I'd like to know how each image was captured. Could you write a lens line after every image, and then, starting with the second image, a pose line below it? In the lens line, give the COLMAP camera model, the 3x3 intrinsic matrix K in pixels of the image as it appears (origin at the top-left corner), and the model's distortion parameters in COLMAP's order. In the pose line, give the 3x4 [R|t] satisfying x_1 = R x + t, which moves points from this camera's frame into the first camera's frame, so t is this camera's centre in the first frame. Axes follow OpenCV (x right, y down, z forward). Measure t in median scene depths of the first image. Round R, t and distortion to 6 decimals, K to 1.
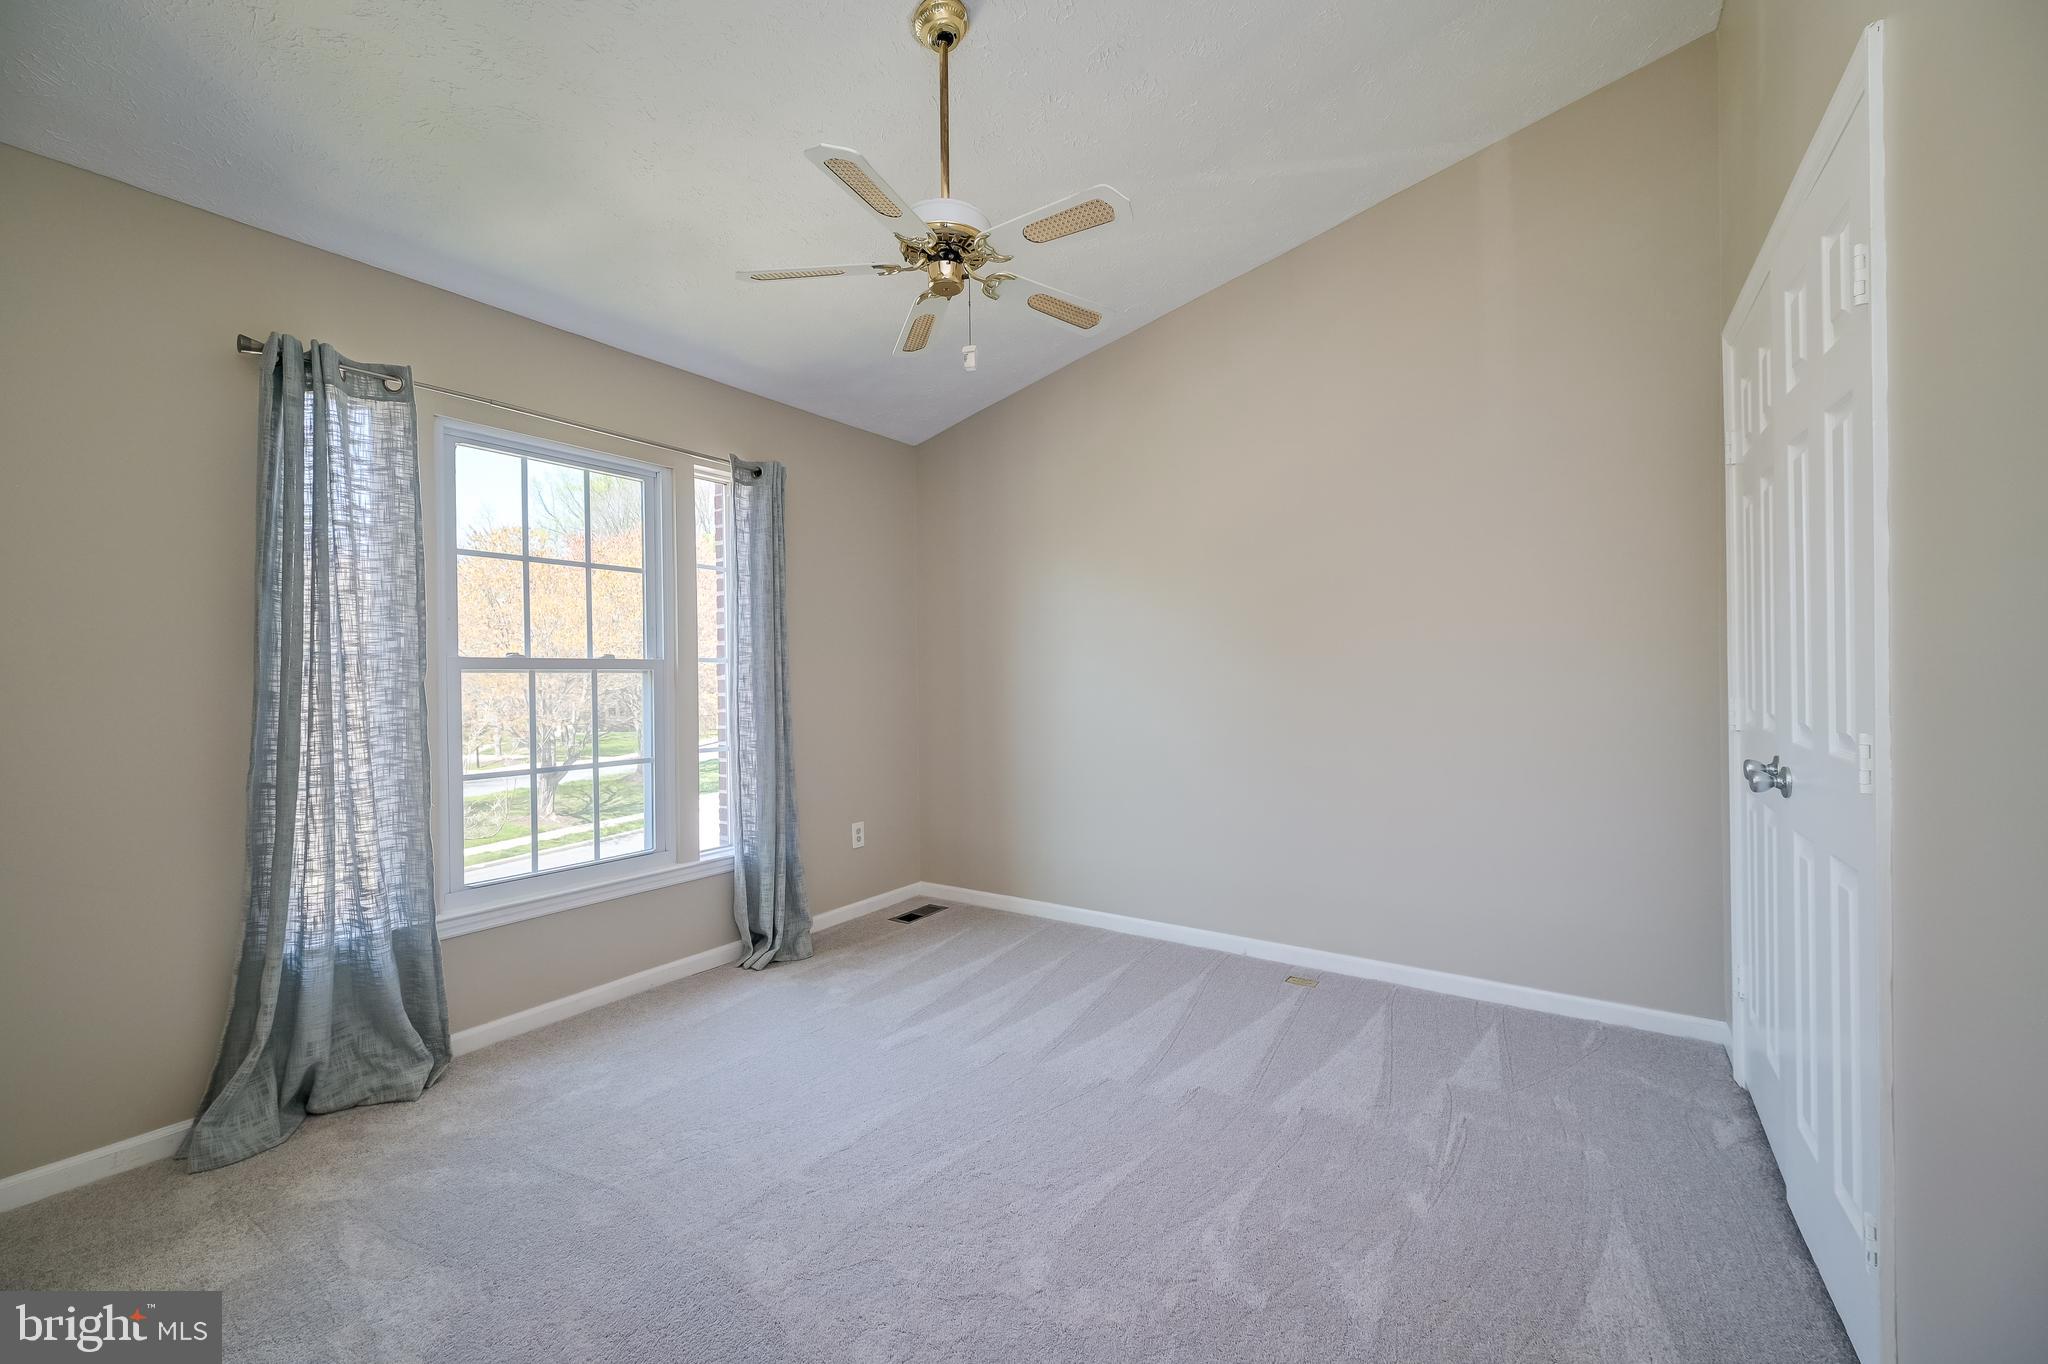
lens RADIAL K [[804.9, 0, 1029.1], [0, 804.9, 671.5], [0, 0, 1]] dist [-0.002103, -0.000164]
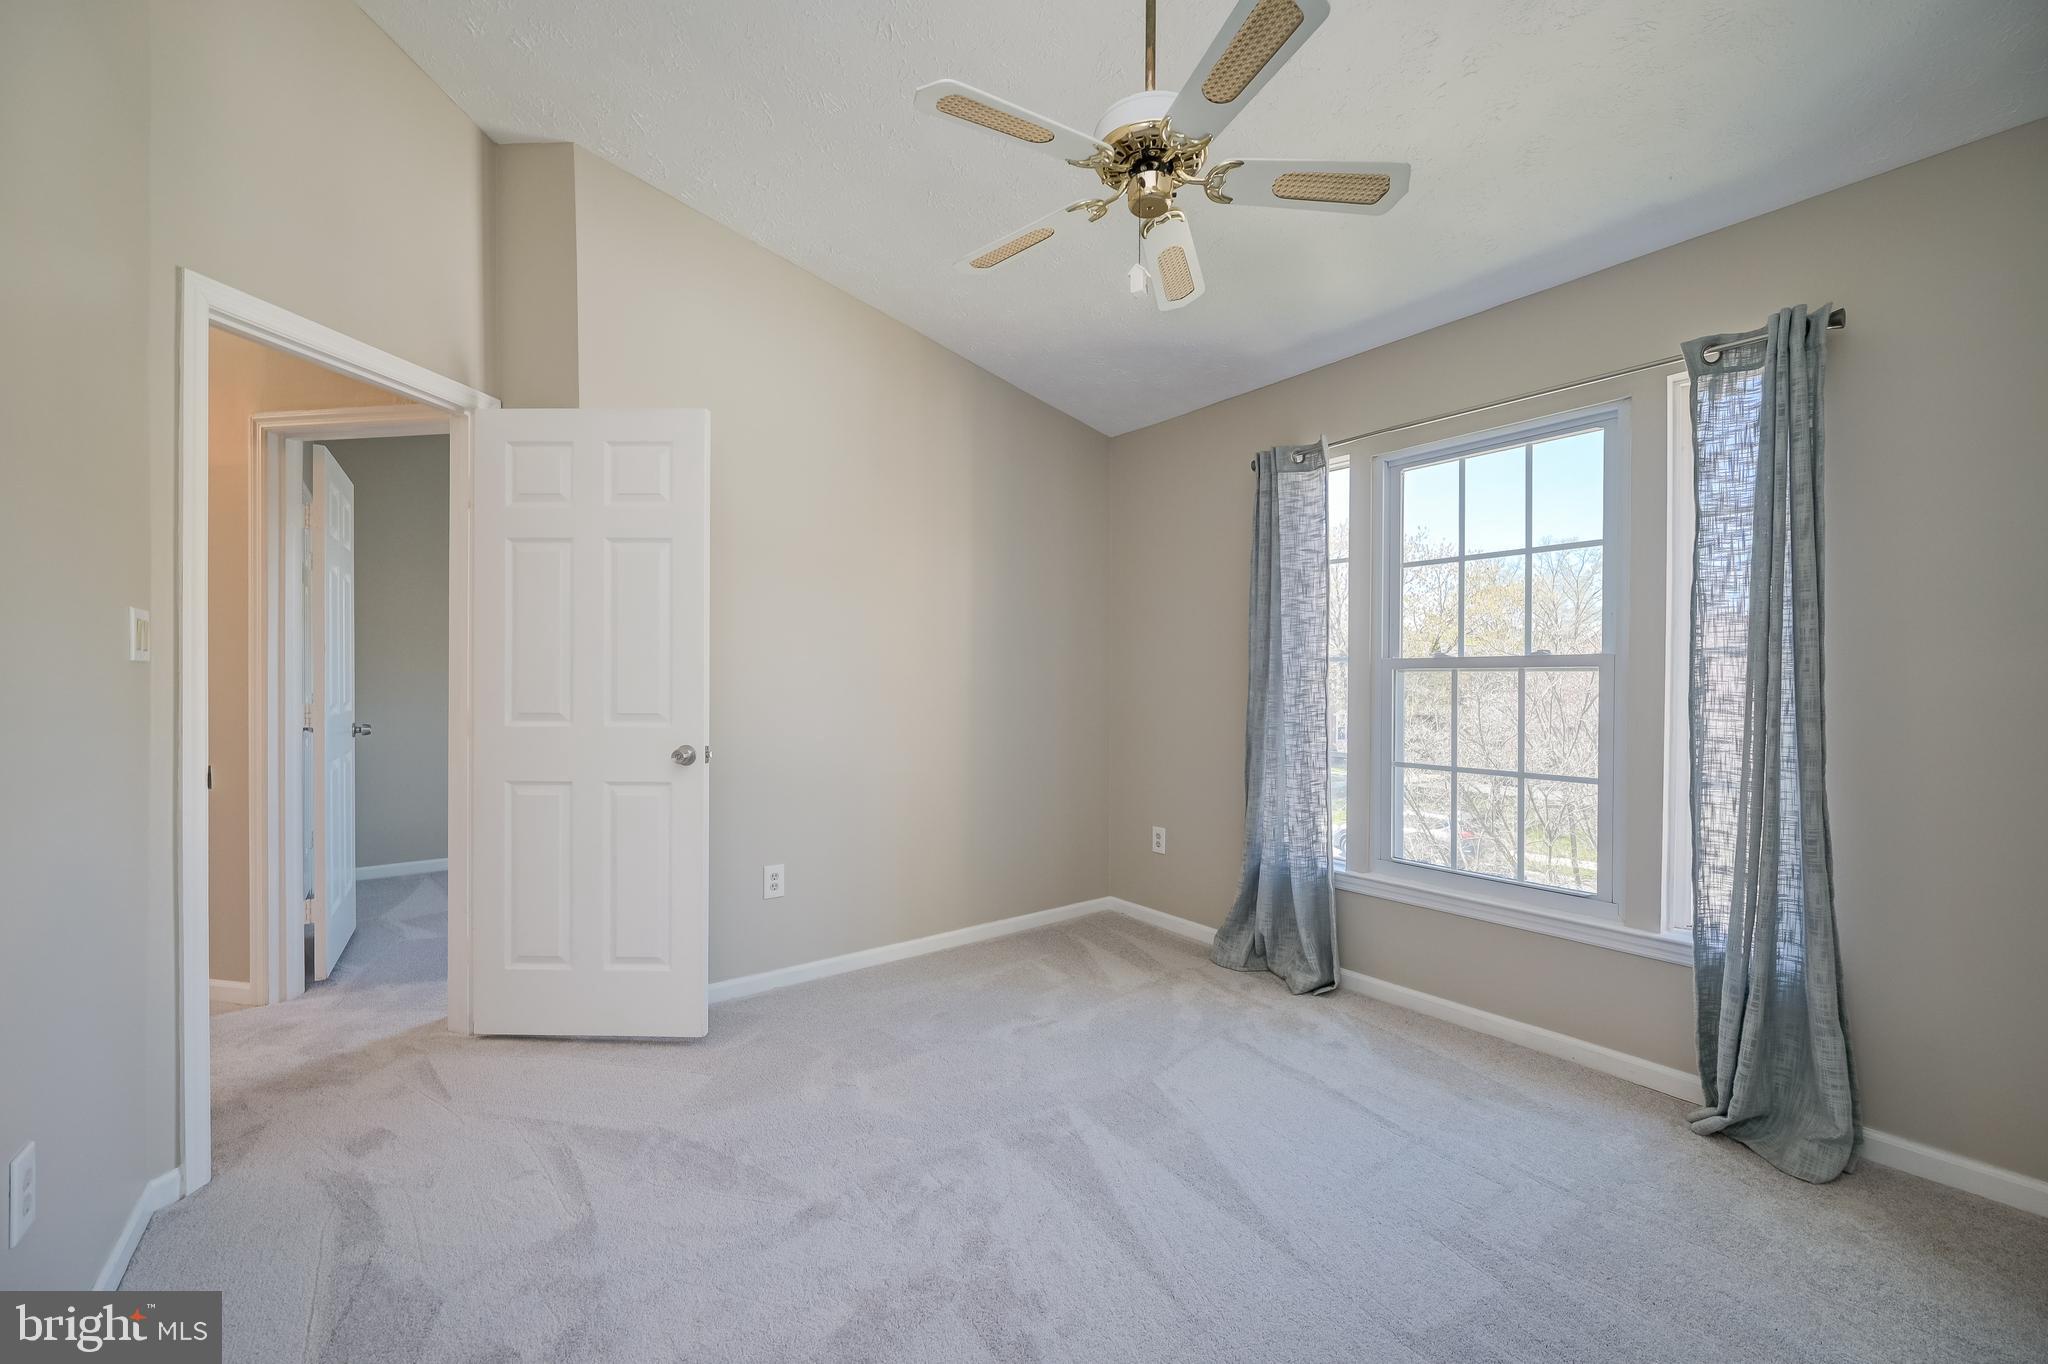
lens RADIAL K [[804.9, 0, 1016.2], [0, 804.9, 682.3], [0, 0, 1]] dist [-0.002103, -0.000164]
pose [[-0.306431, 0.007137, -0.951866, 0.507393], [0.002270, 0.999975, 0.006767, 0.007616], [0.951890, -0.000087, -0.306439, 0.777803]]
